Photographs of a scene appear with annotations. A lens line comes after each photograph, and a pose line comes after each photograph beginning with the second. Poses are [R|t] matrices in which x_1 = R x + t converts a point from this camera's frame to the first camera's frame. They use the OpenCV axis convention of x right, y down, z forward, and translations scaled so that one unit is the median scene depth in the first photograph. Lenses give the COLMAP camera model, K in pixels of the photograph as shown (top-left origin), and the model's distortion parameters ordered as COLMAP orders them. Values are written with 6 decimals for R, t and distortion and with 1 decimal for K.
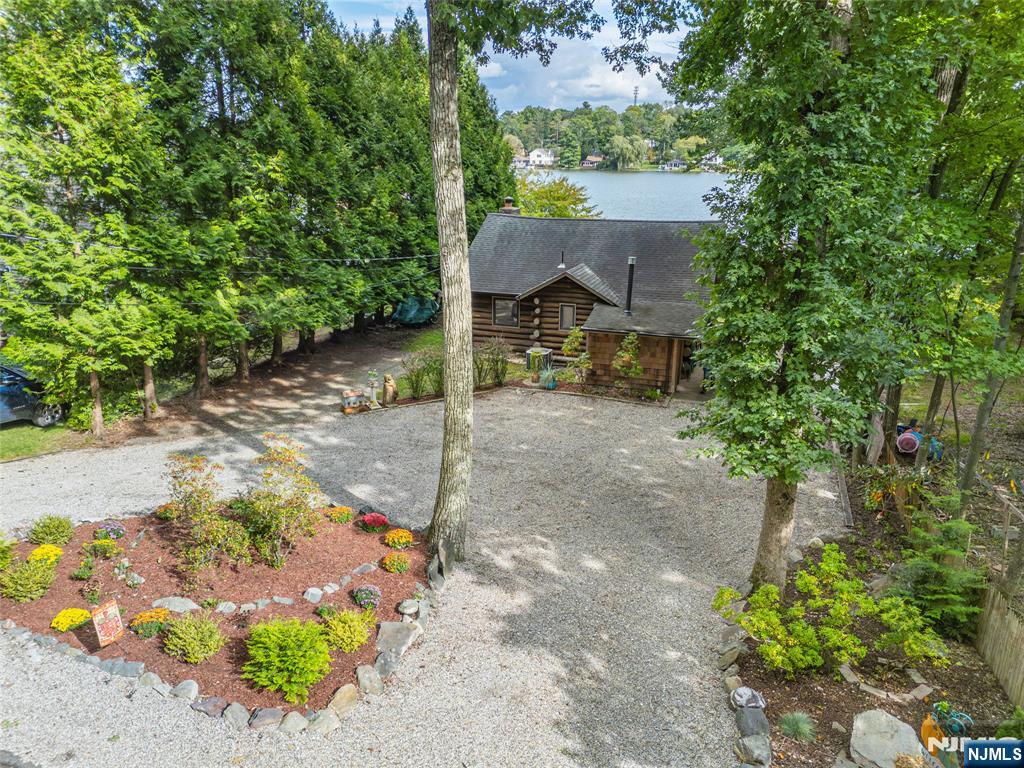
lens RADIAL K [[734.1, 0, 512.0], [0, 734.1, 384.0], [0, 0, 1]] dist [0.079147, -0.071661]
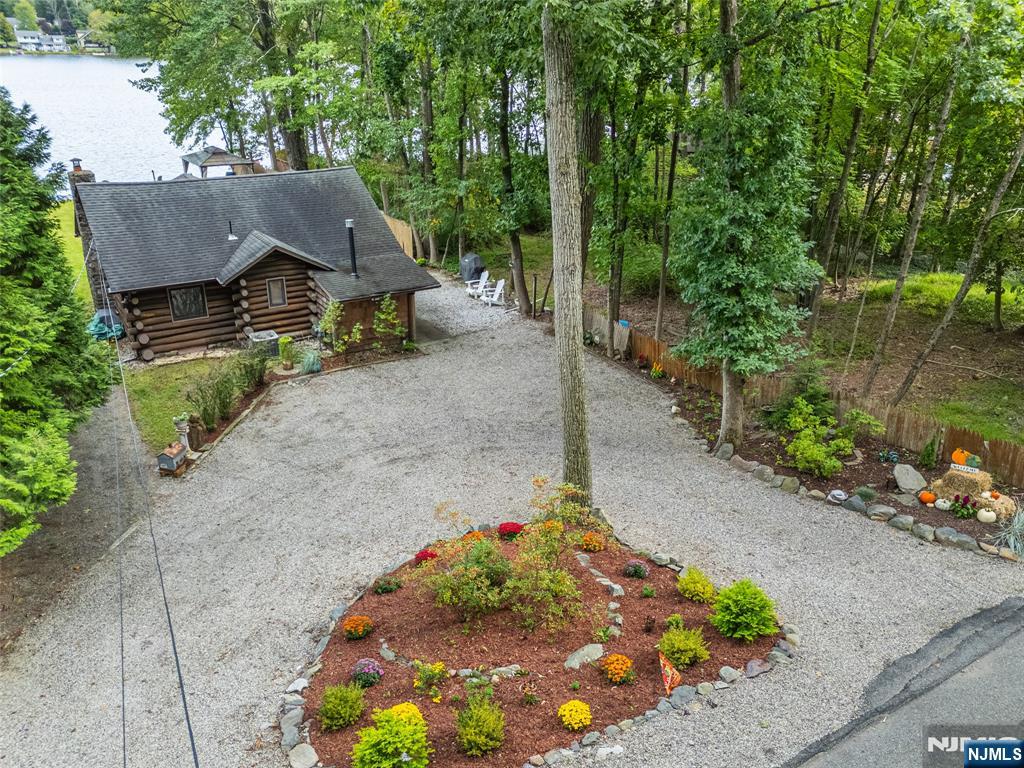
lens RADIAL K [[776.0, 0, 507.5], [0, 776.0, 366.6], [0, 0, 1]] dist [0.064494, -0.001701]
pose [[0.611969, -0.300307, 0.731649, -0.643093], [0.219176, 0.953268, 0.207947, -0.185243], [-0.759905, 0.033103, 0.649190, 0.185862]]
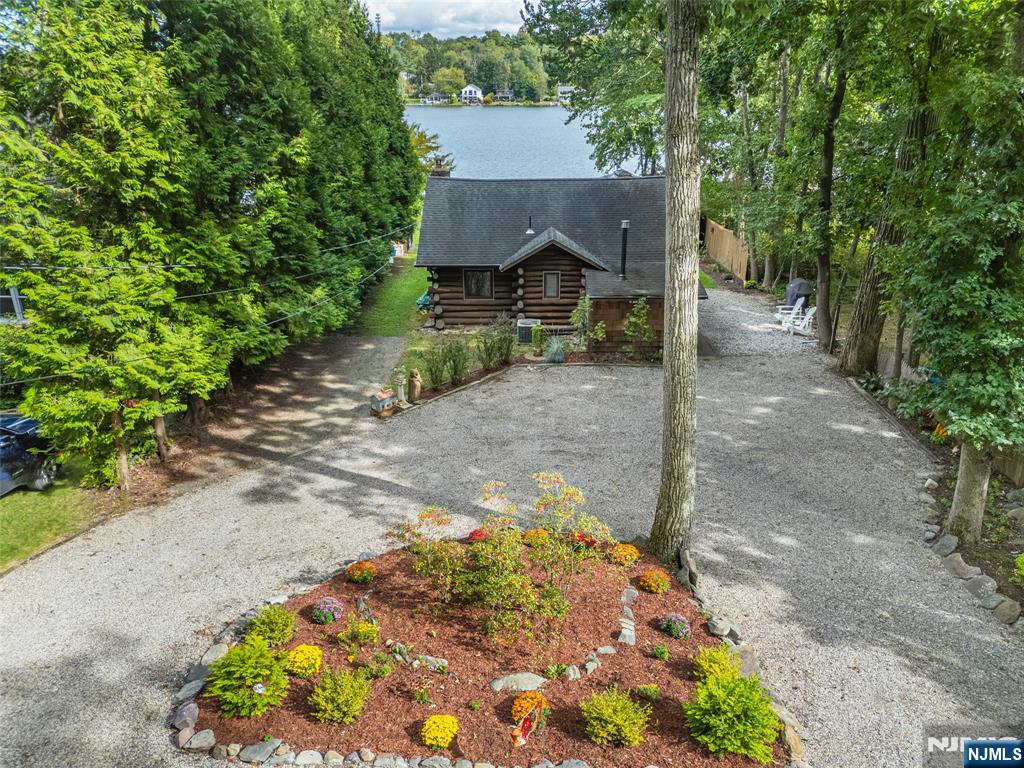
lens RADIAL K [[734.1, 0, 512.0], [0, 734.1, 384.0], [0, 0, 1]] dist [0.079147, -0.071661]
pose [[0.949650, -0.129186, 0.285442, -0.354802], [0.105816, 0.989751, 0.095898, -0.077606], [-0.294905, -0.060866, 0.953586, 0.089245]]
